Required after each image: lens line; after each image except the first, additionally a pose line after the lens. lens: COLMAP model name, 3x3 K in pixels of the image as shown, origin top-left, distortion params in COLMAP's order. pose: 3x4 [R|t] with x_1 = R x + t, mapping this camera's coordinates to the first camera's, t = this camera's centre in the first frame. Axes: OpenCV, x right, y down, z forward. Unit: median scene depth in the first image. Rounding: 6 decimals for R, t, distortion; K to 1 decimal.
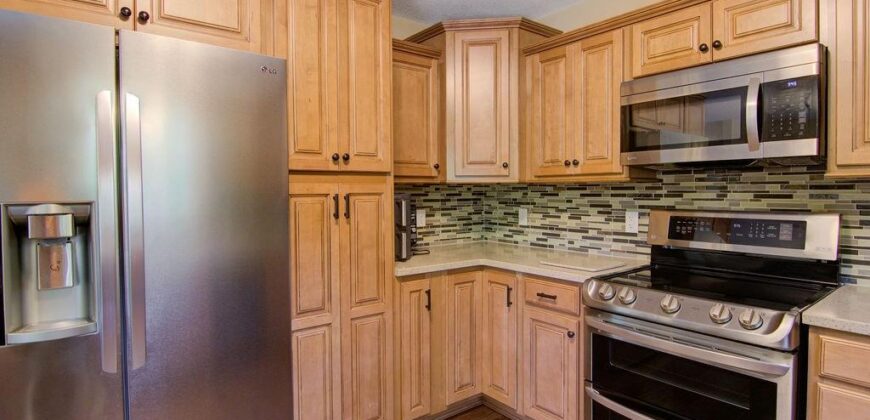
lens RADIAL K [[448.0, 0, 435.8], [0, 448.0, 202.1], [0, 0, 1]] dist [-0.006956, -0.012137]
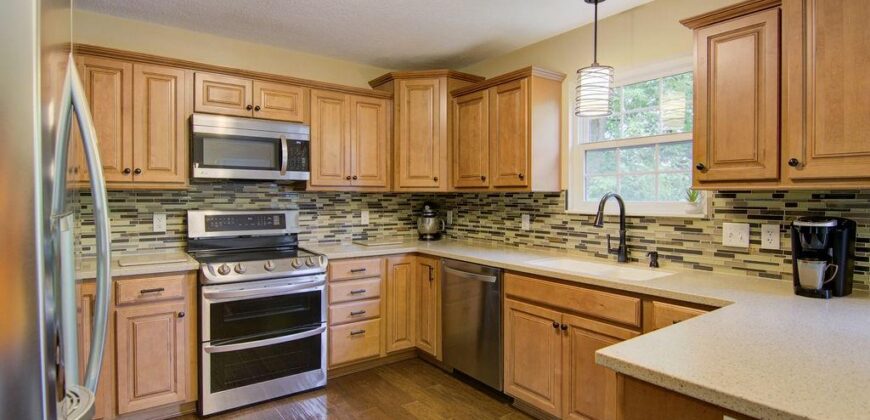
lens RADIAL K [[448.0, 0, 433.6], [0, 448.0, 205.8], [0, 0, 1]] dist [-0.006956, -0.012137]
pose [[0.036851, -0.017195, 0.999173, -0.827385], [0.020784, 0.999649, 0.016437, -0.006478], [-0.999105, 0.020161, 0.037195, 0.243937]]
